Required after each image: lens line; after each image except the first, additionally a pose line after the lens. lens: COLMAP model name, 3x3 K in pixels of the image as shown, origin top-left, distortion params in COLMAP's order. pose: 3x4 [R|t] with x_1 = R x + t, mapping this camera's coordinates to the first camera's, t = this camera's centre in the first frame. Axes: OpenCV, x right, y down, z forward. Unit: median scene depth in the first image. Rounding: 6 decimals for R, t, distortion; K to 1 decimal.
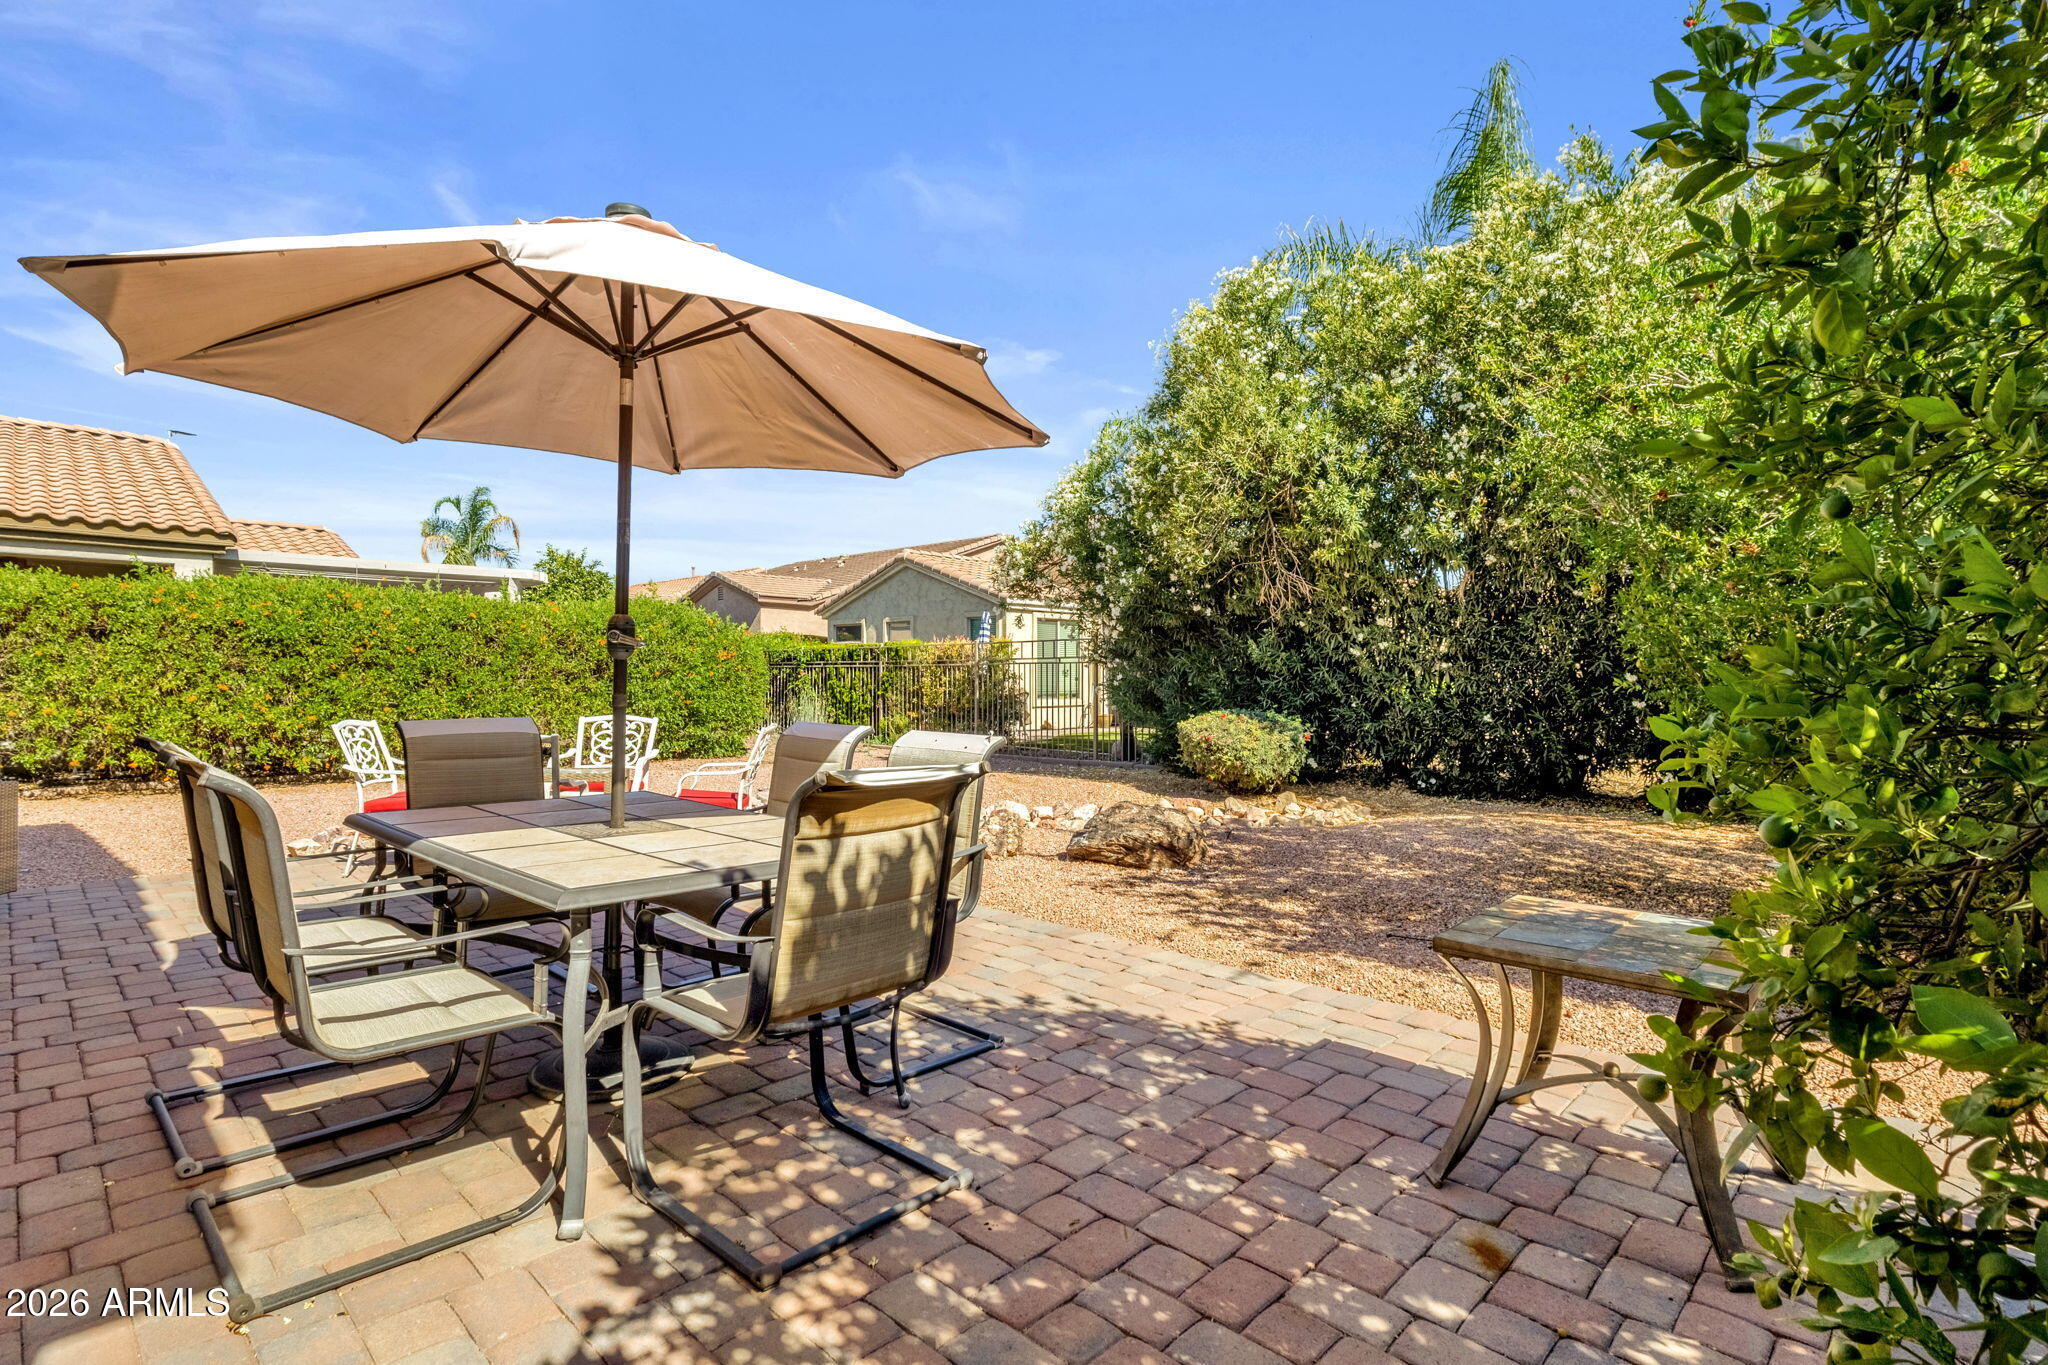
lens RADIAL K [[967.7, 0, 1030.8], [0, 967.7, 688.6], [0, 0, 1]] dist [-0.008835, 0.000964]
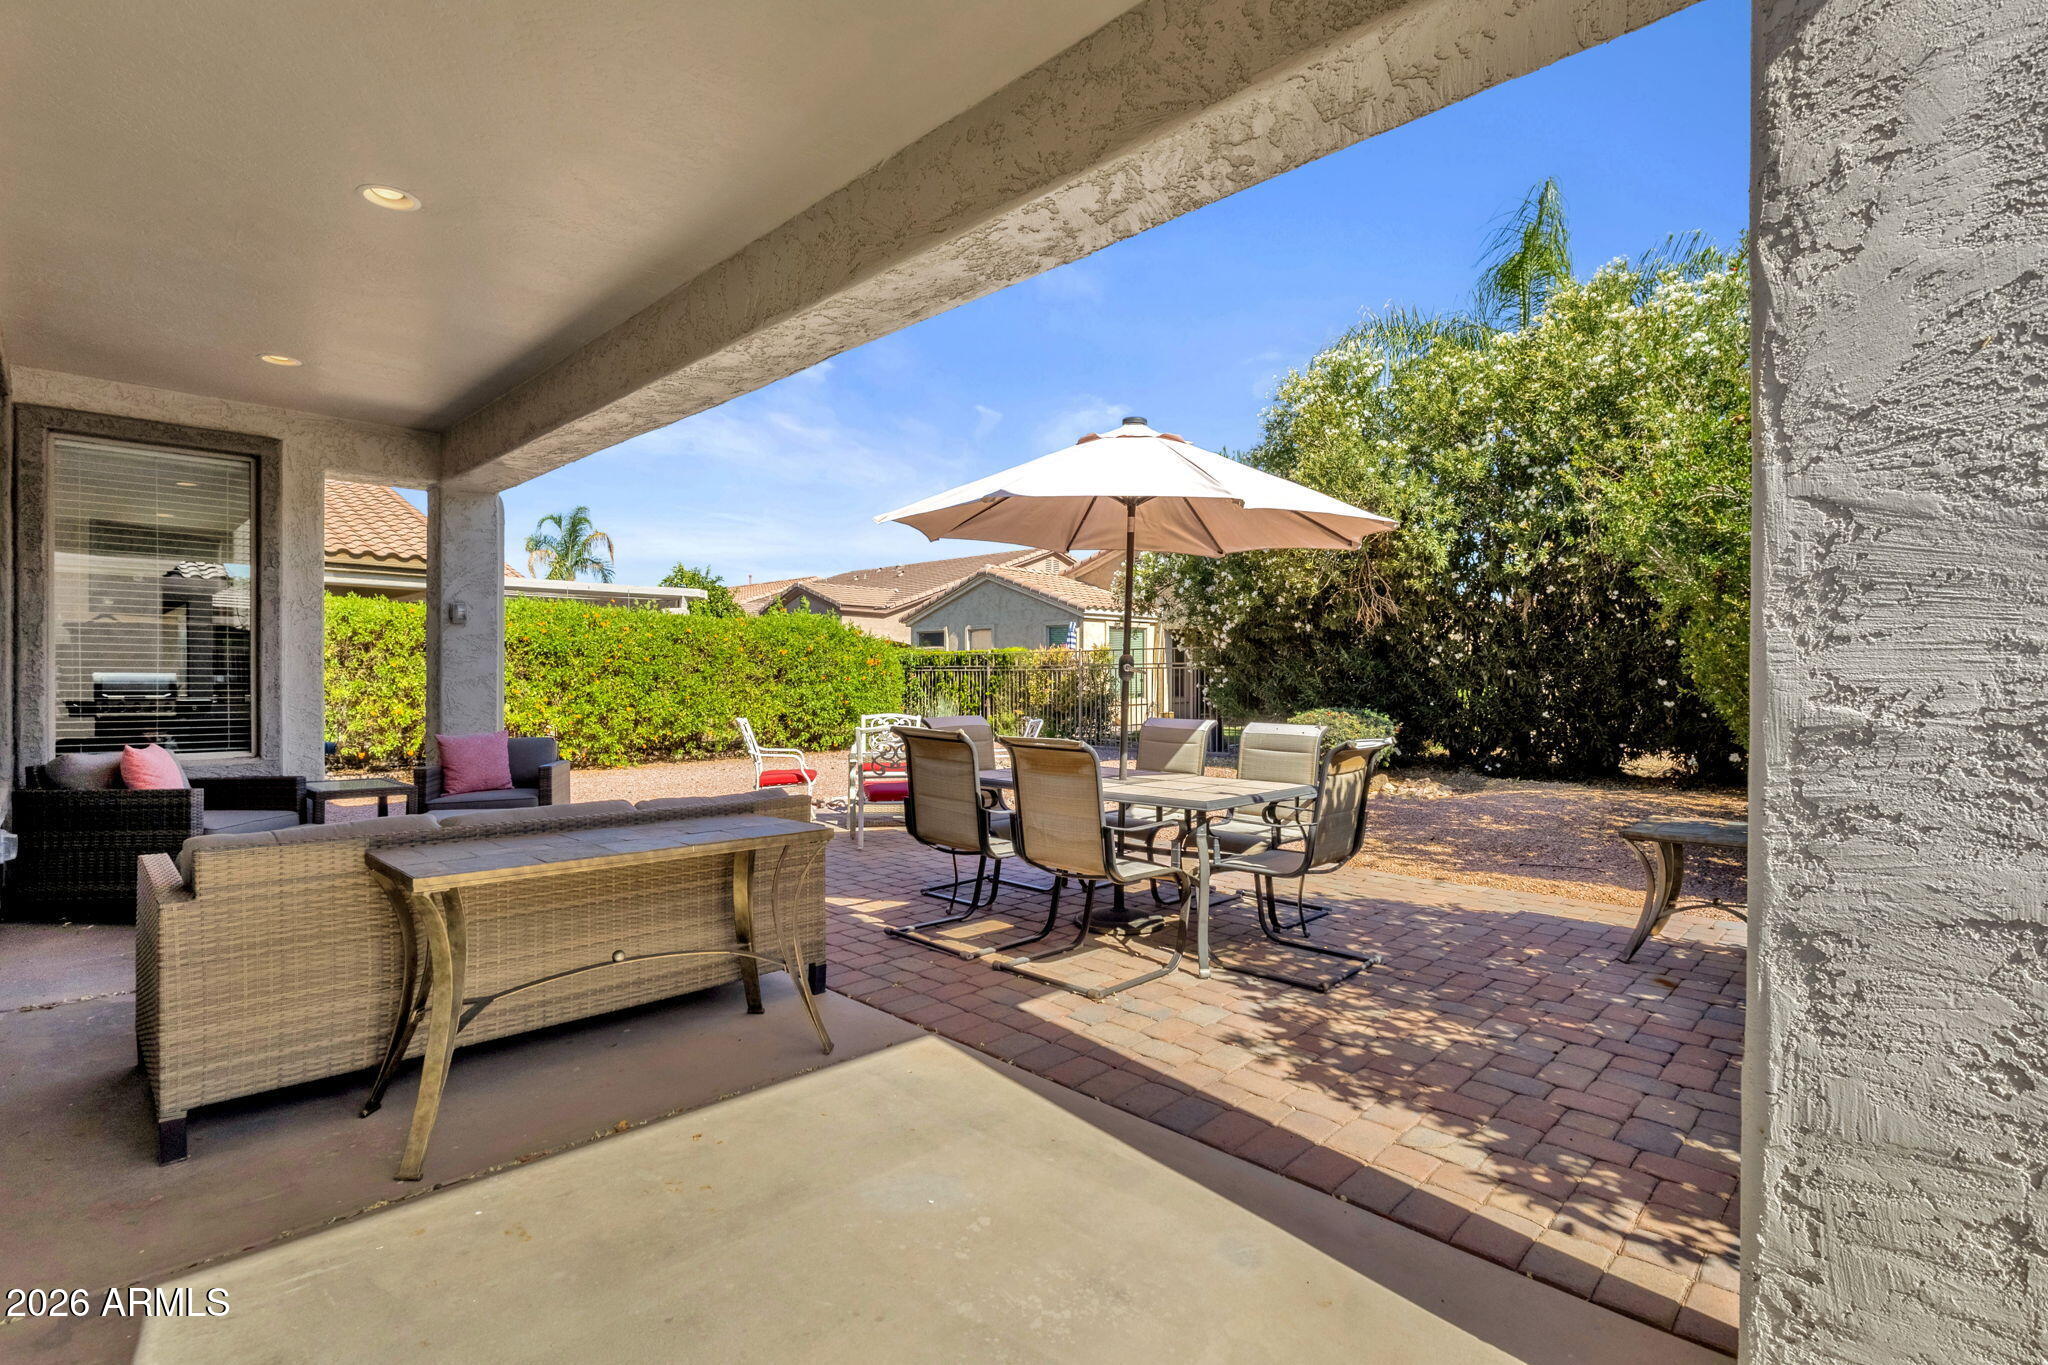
lens RADIAL K [[967.7, 0, 1017.8], [0, 967.7, 683.4], [0, 0, 1]] dist [-0.008835, 0.000964]
pose [[0.999982, -0.002486, 0.005505, -0.208365], [0.002504, 0.999991, -0.003392, -0.006439], [-0.005497, 0.003406, 0.999979, -0.236445]]
